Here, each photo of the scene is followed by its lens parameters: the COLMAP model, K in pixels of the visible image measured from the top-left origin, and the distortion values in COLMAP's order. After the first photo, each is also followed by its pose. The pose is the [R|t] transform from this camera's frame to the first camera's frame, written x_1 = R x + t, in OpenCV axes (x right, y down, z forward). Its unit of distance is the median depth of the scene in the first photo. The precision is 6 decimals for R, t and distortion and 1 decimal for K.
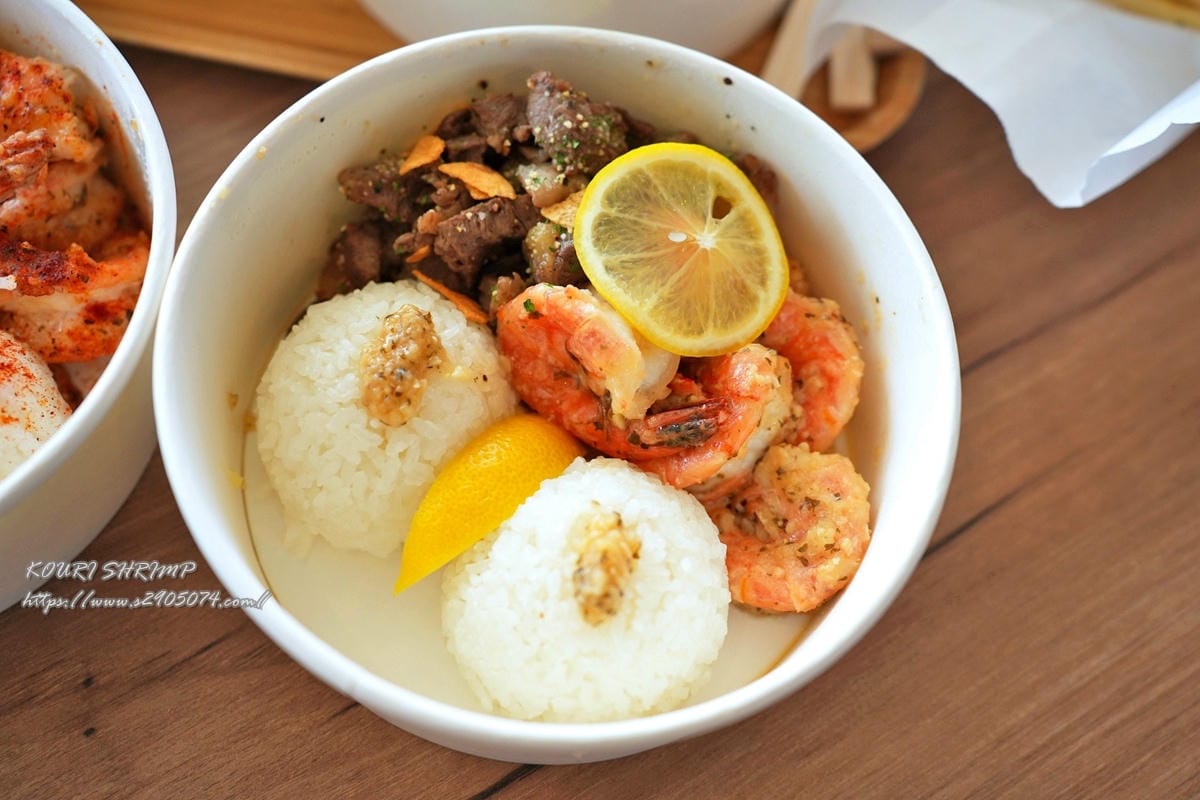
lens RADIAL K [[1497.4, 0, 605.0], [0, 1497.4, 391.6], [0, 0, 1]] dist [0.120498, 0.104945]
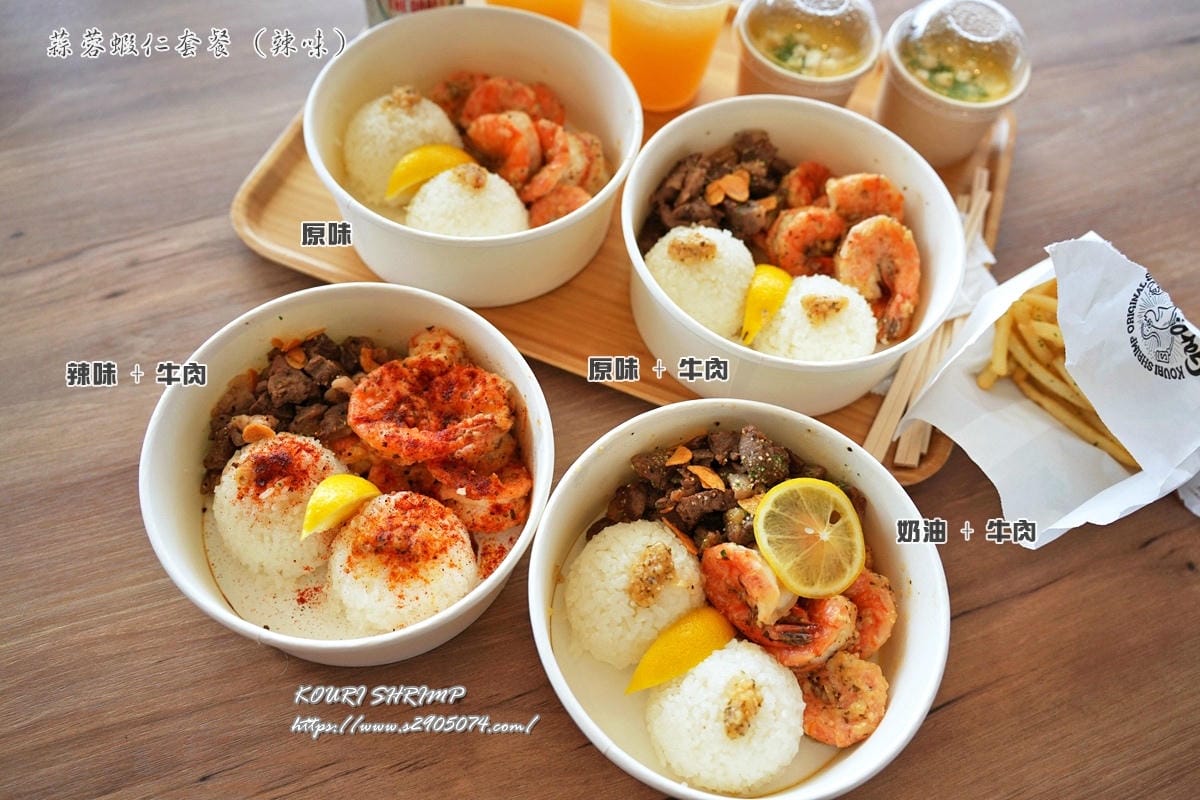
lens RADIAL K [[985.1, 0, 600.0], [0, 985.1, 400.0], [0, 0, 1]] dist [-0.096225, 0.051265]
pose [[0.977259, 0.180208, -0.111759, -0.095901], [-0.188236, 0.979909, -0.065927, -0.131056], [0.097633, 0.085465, 0.991546, -0.225906]]
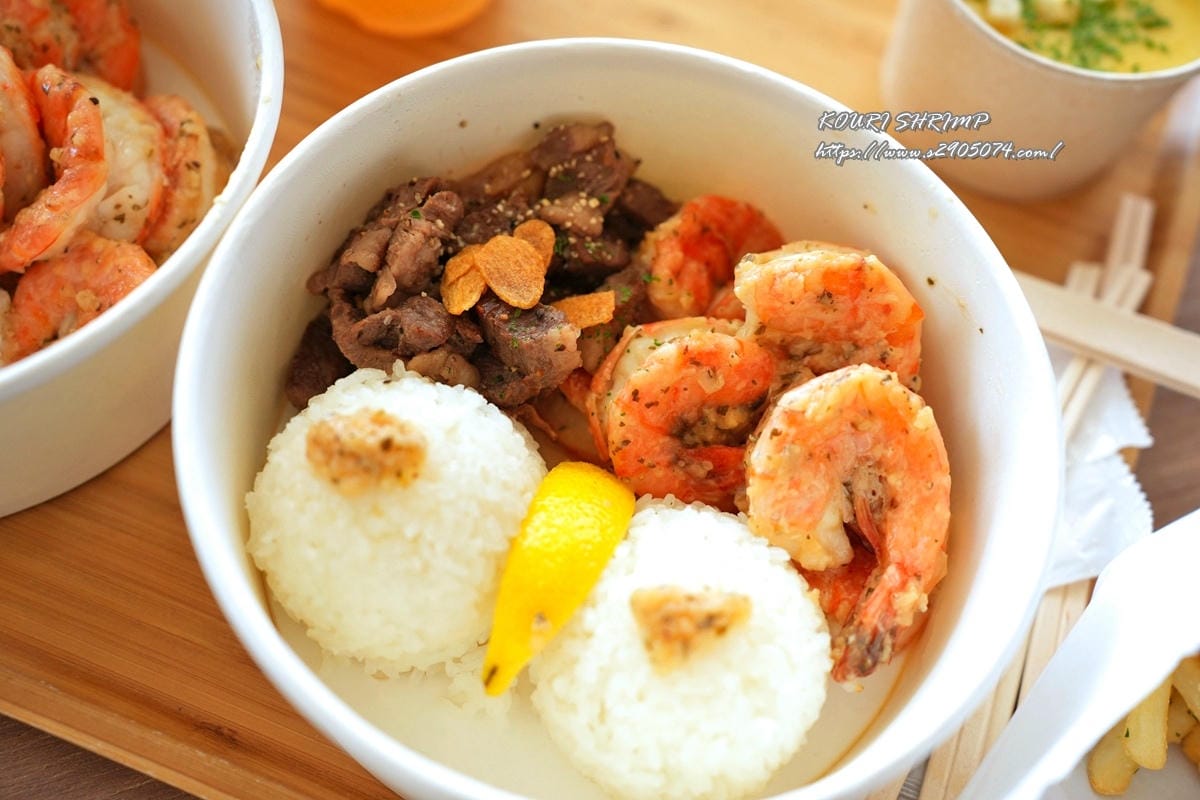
lens RADIAL K [[1532.0, 0, 607.3], [0, 1532.0, 386.7], [0, 0, 1]] dist [0.132624, 0.091528]
pose [[0.972781, 0.219486, -0.074313, 0.021812], [-0.223776, 0.973071, -0.055296, -0.465058], [0.060175, 0.070420, 0.995701, 0.285208]]
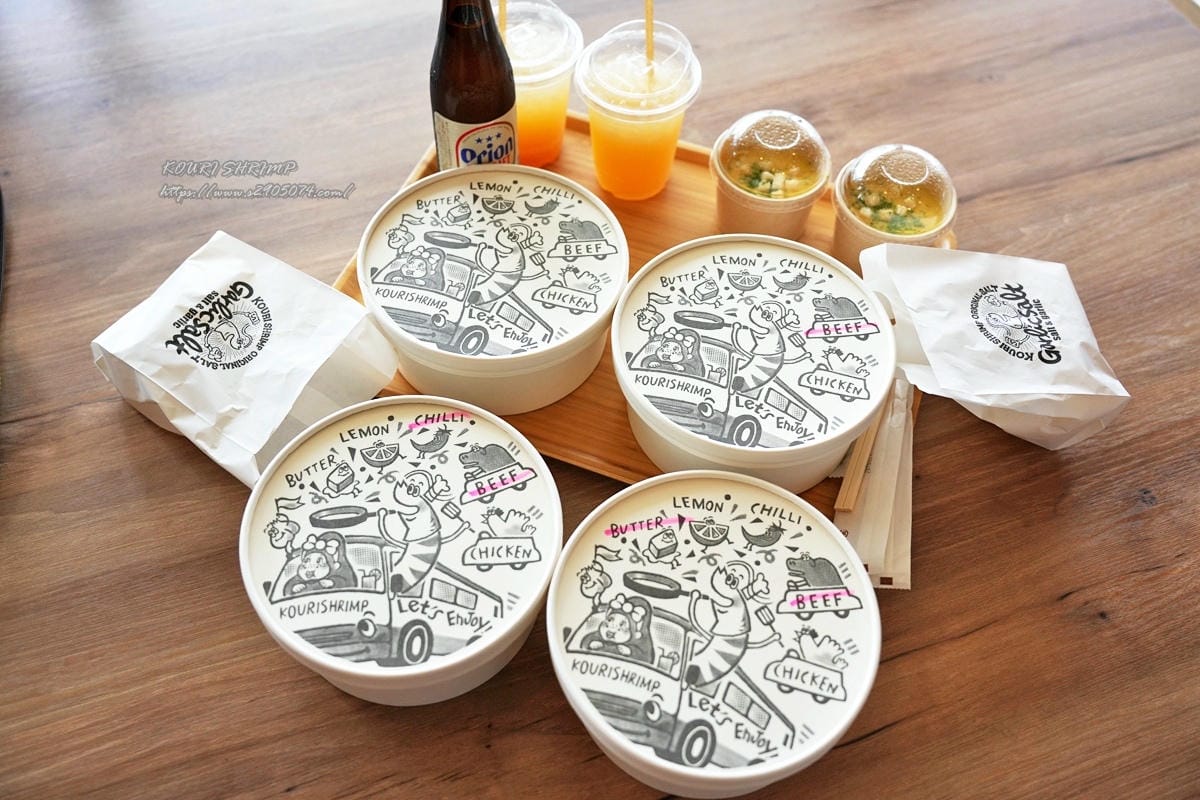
lens RADIAL K [[1084.3, 0, 600.0], [0, 1084.3, 400.0], [0, 0, 1]] dist [-0.005927, 0.005384]
pose [[0.976872, 0.138962, -0.162512, 0.039450], [-0.165676, 0.972376, -0.164430, -0.057927], [0.135174, 0.187551, 0.972909, -0.737169]]
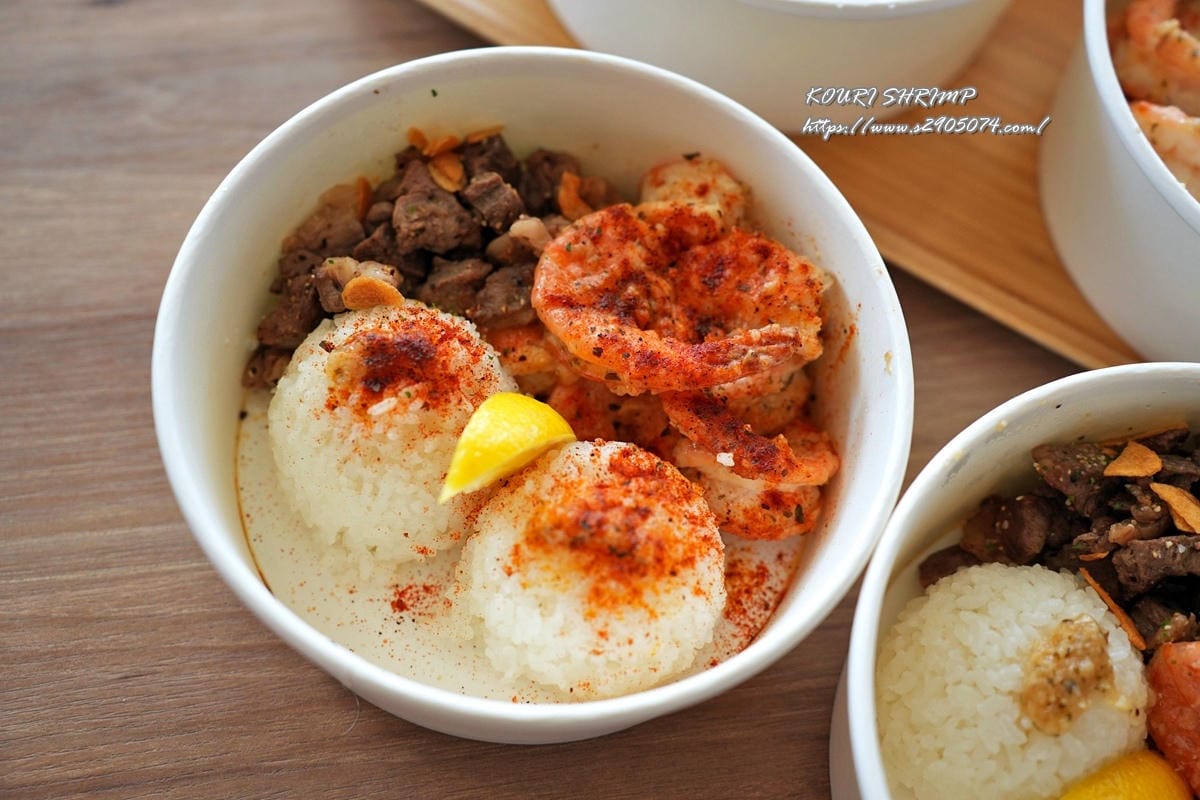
lens RADIAL K [[1497.4, 0, 605.0], [0, 1497.4, 391.6], [0, 0, 1]] dist [0.120498, 0.104945]
pose [[0.925929, 0.341610, -0.161115, -0.304754], [-0.345994, 0.938236, 0.000902, -0.083985], [0.151472, 0.054910, 0.986935, -0.048458]]
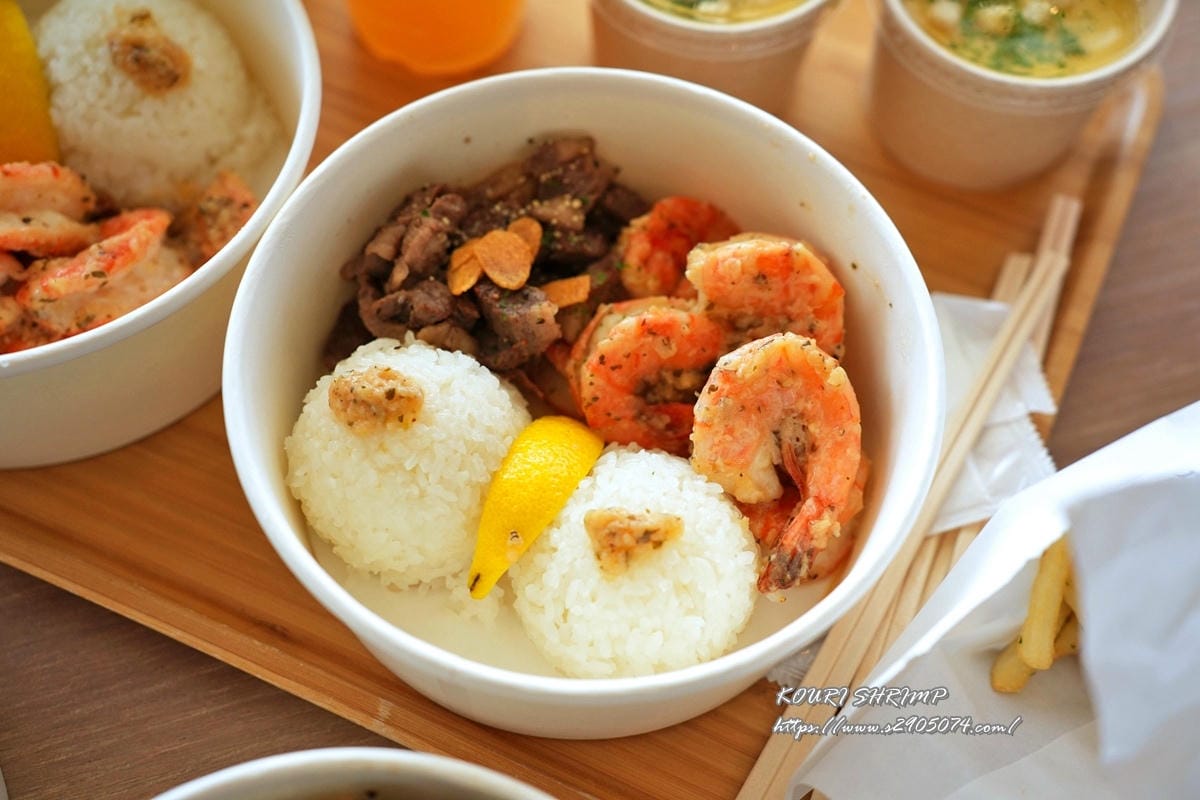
lens RADIAL K [[1497.4, 0, 605.0], [0, 1497.4, 391.6], [0, 0, 1]] dist [0.120498, 0.104945]
pose [[0.964192, 0.217067, -0.152367, 0.142767], [-0.227035, 0.972541, -0.051185, -0.437114], [0.137073, 0.083945, 0.986998, 0.129952]]
